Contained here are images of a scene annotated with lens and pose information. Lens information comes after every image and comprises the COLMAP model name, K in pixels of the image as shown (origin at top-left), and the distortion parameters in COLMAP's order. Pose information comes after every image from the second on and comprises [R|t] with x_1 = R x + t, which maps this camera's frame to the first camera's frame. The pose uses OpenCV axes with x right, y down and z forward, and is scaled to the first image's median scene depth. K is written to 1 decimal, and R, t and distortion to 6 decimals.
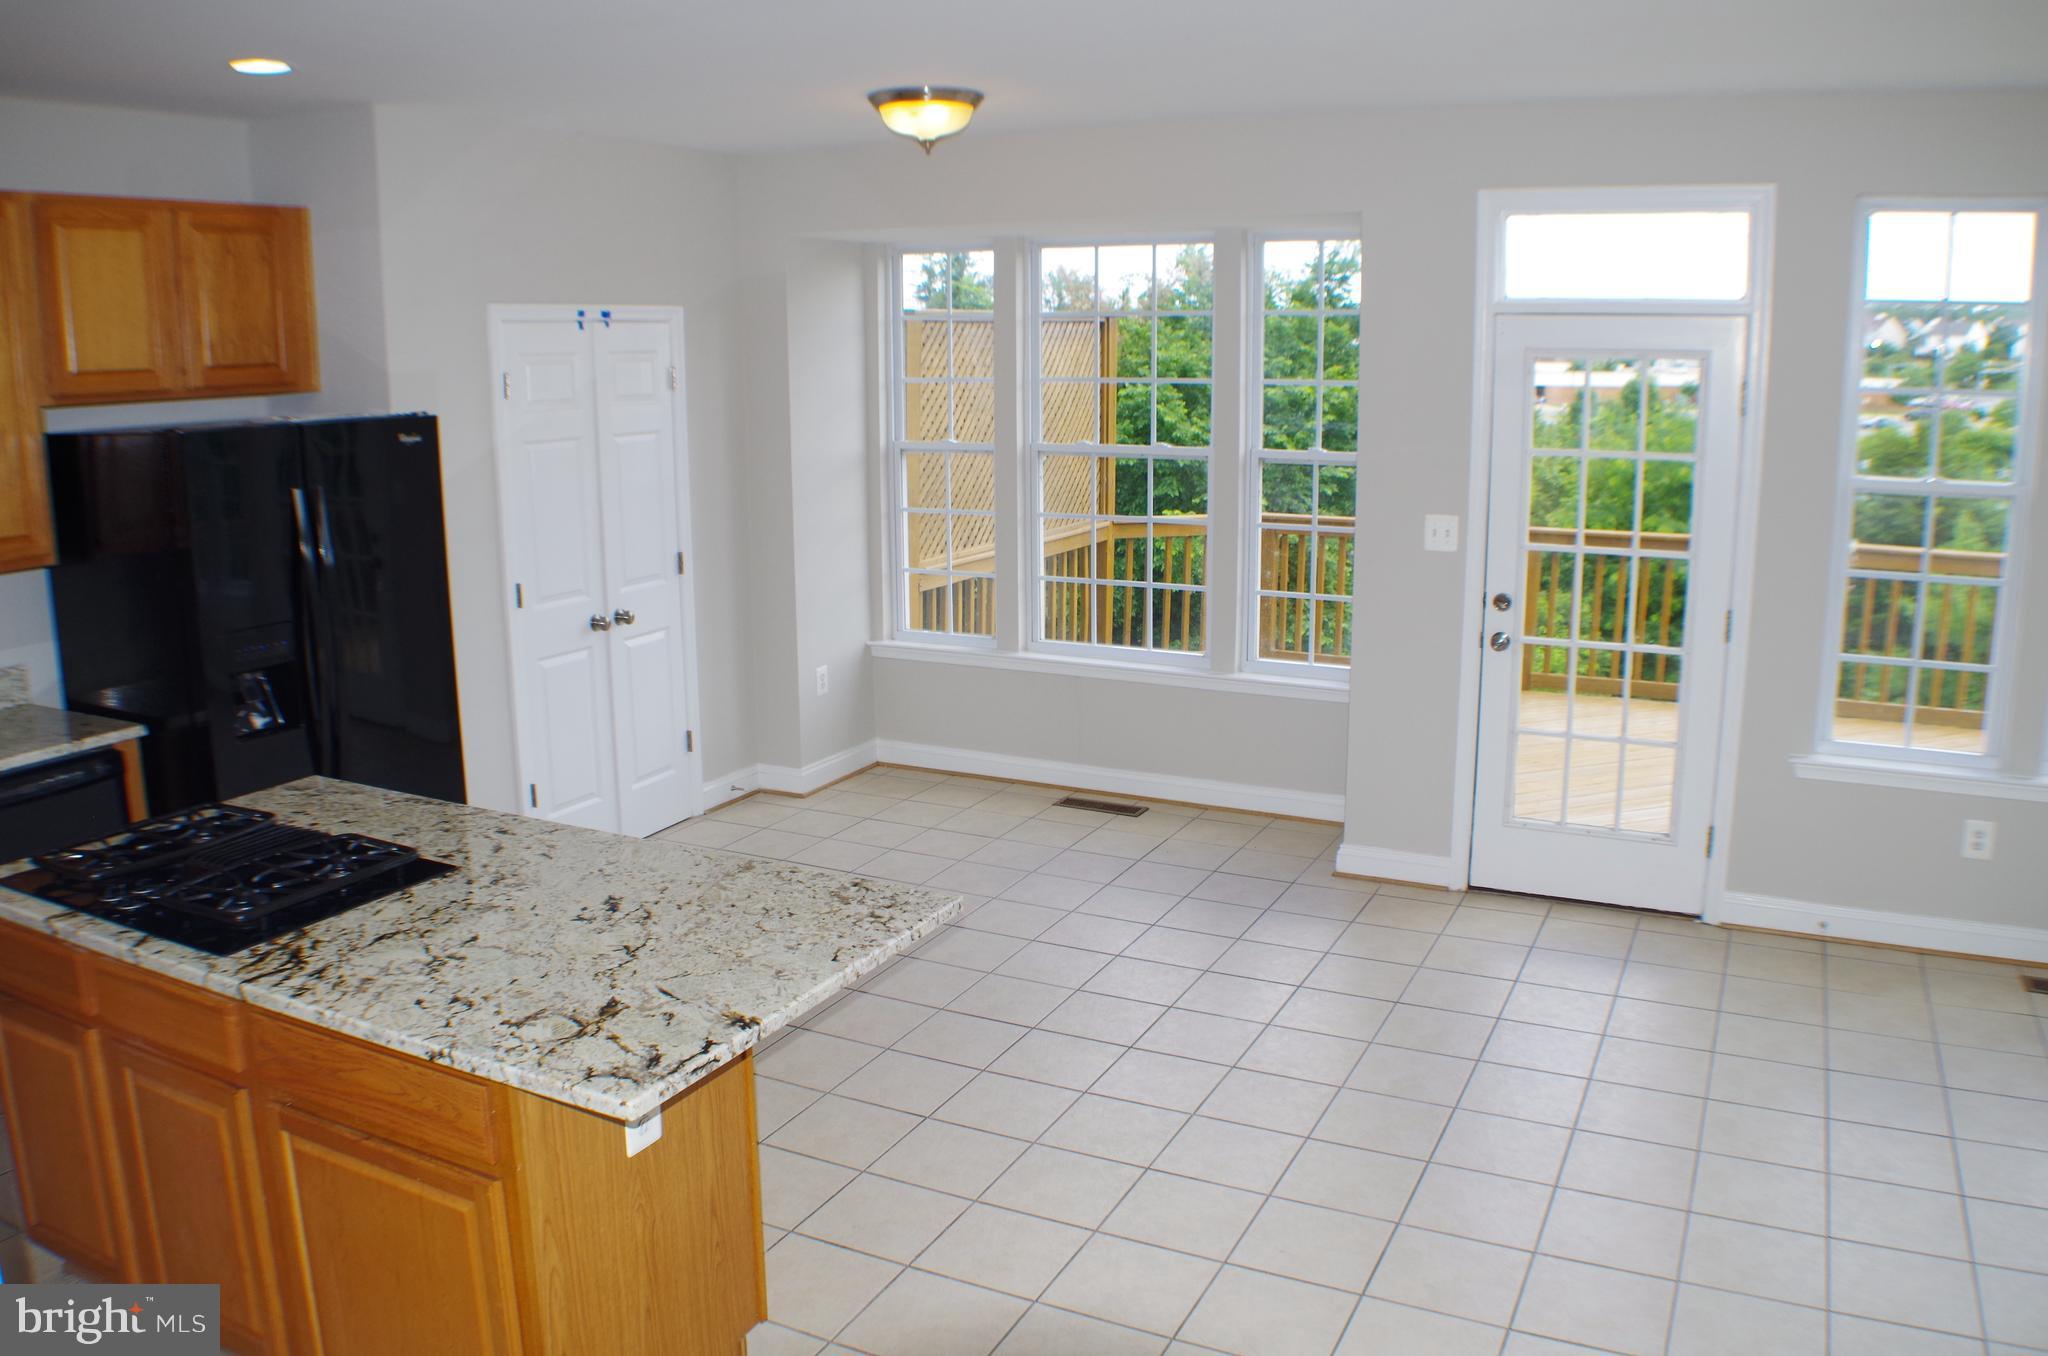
lens RADIAL K [[1559.0, 0, 1024.0], [0, 1559.0, 678.0], [0, 0, 1]] dist [-0.141376, 0.004124]
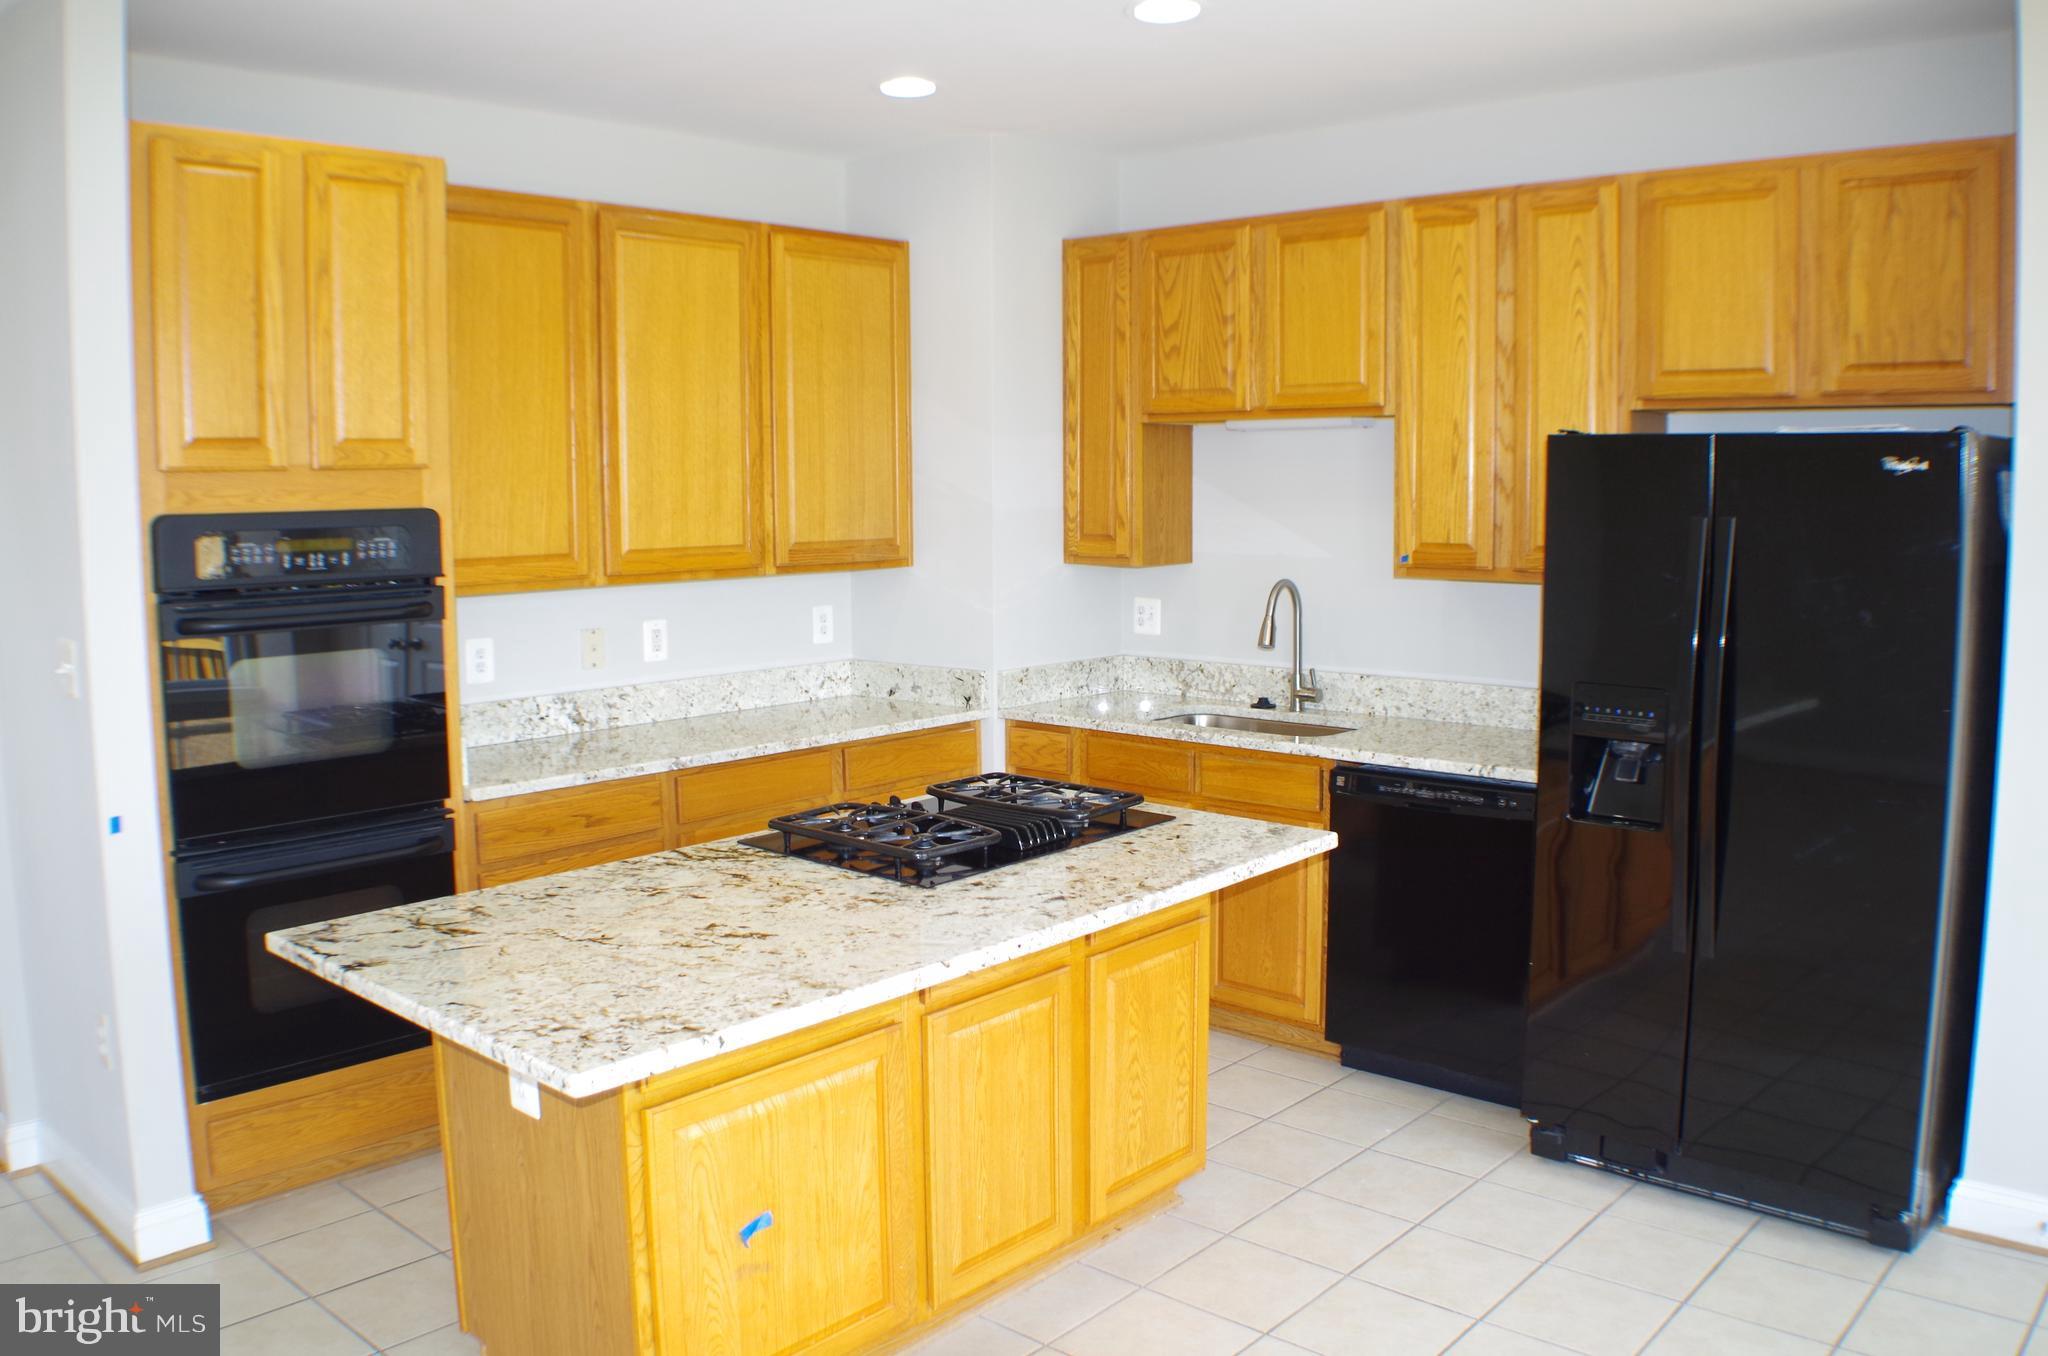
lens RADIAL K [[1635.7, 0, 1016.0], [0, 1635.7, 659.4], [0, 0, 1]] dist [-0.179999, 0.092853]
pose [[-0.264104, 0.113446, -0.957799, 0.380858], [-0.189006, 0.967717, 0.166737, -0.128550], [0.945794, 0.225065, -0.234136, 0.900841]]
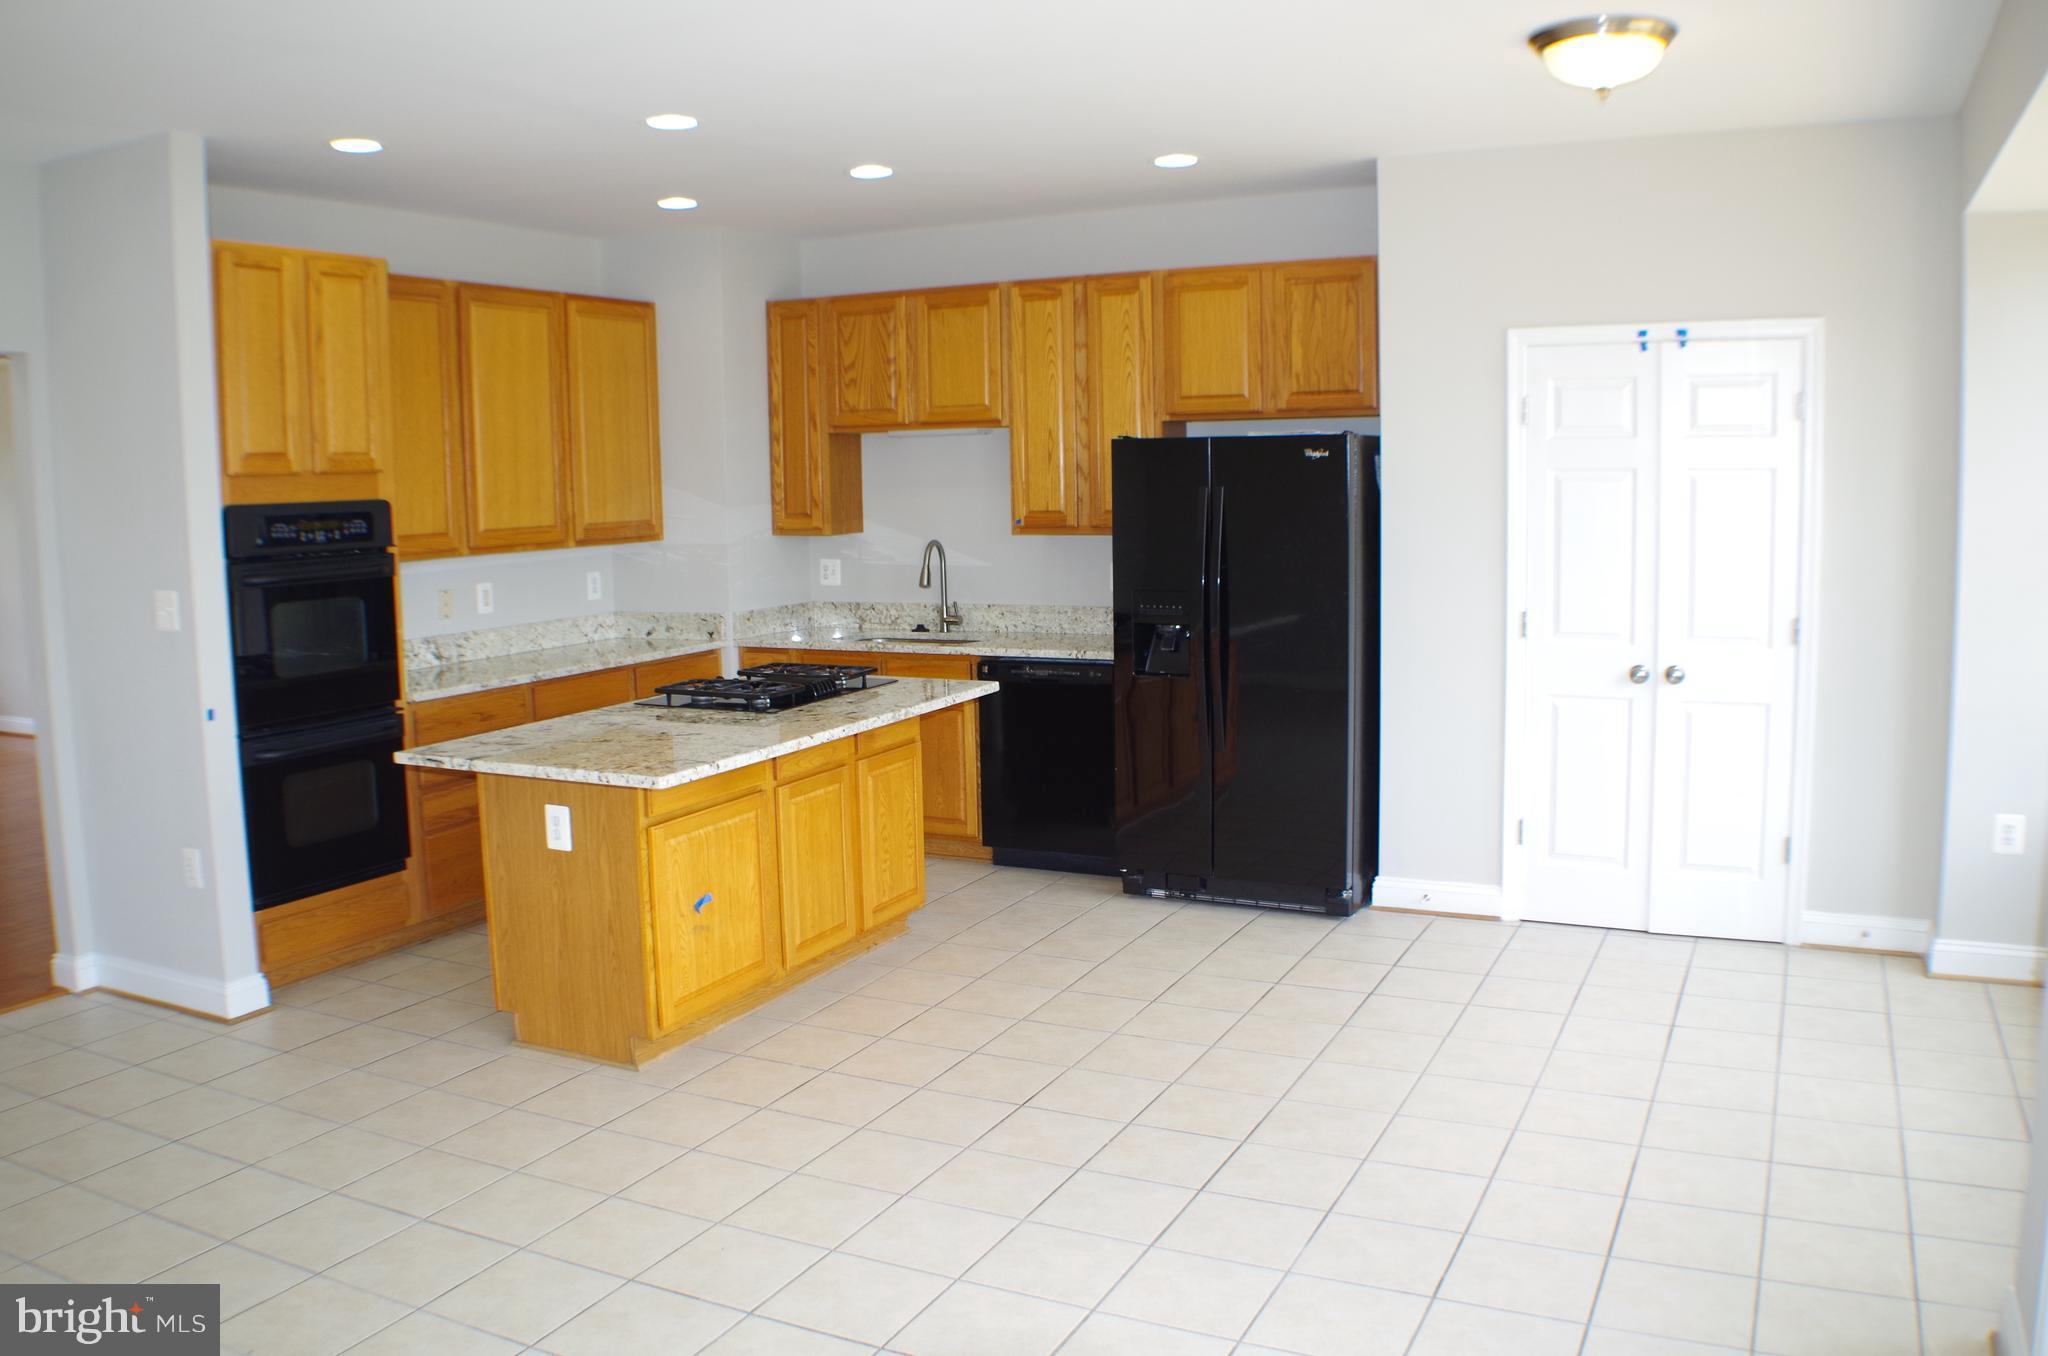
lens RADIAL K [[1635.7, 0, 1016.0], [0, 1635.7, 659.4], [0, 0, 1]] dist [-0.179999, 0.092853]
pose [[0.002440, 0.120864, -0.992666, 0.905806], [-0.185160, 0.975559, 0.118326, -0.121085], [0.982705, 0.183514, 0.024760, 0.860285]]
